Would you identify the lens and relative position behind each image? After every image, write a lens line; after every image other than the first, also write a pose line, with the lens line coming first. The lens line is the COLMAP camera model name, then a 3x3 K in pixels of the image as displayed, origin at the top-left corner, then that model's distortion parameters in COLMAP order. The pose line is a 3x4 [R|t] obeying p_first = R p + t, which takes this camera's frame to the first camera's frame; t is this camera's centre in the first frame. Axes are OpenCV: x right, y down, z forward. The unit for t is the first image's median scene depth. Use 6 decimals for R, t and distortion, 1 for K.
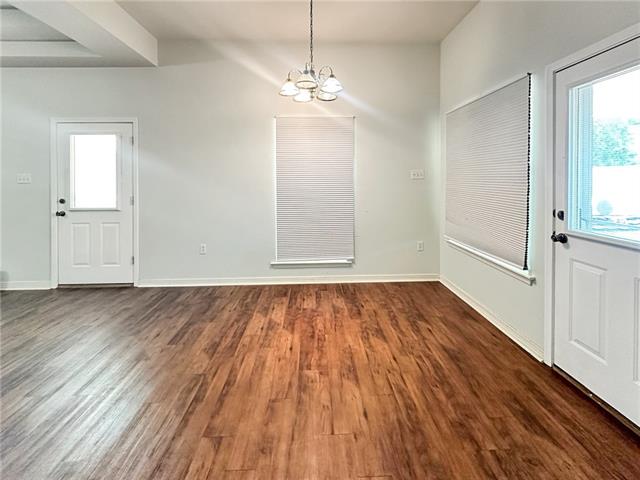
lens RADIAL K [[256.8, 0, 316.2], [0, 256.8, 241.0], [0, 0, 1]] dist [0.001069, -0.000086]
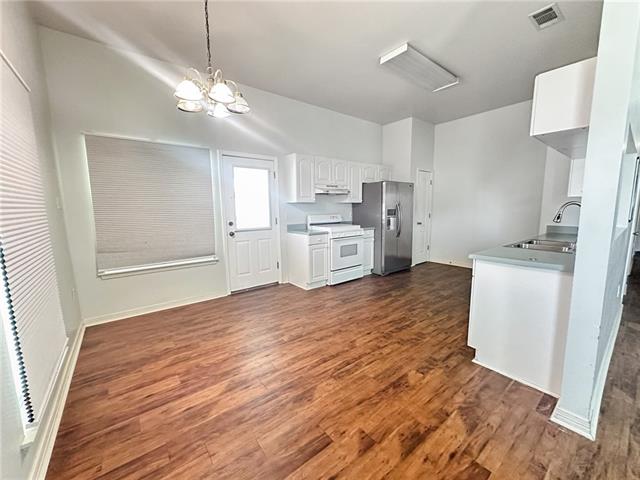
lens RADIAL K [[256.8, 0, 319.7], [0, 256.8, 240.3], [0, 0, 1]] dist [0.001069, -0.000086]
pose [[-0.577847, -0.090232, 0.811142, -1.026743], [0.210323, 0.943837, 0.254824, -0.275942], [-0.788580, 0.317851, -0.526416, 1.170617]]
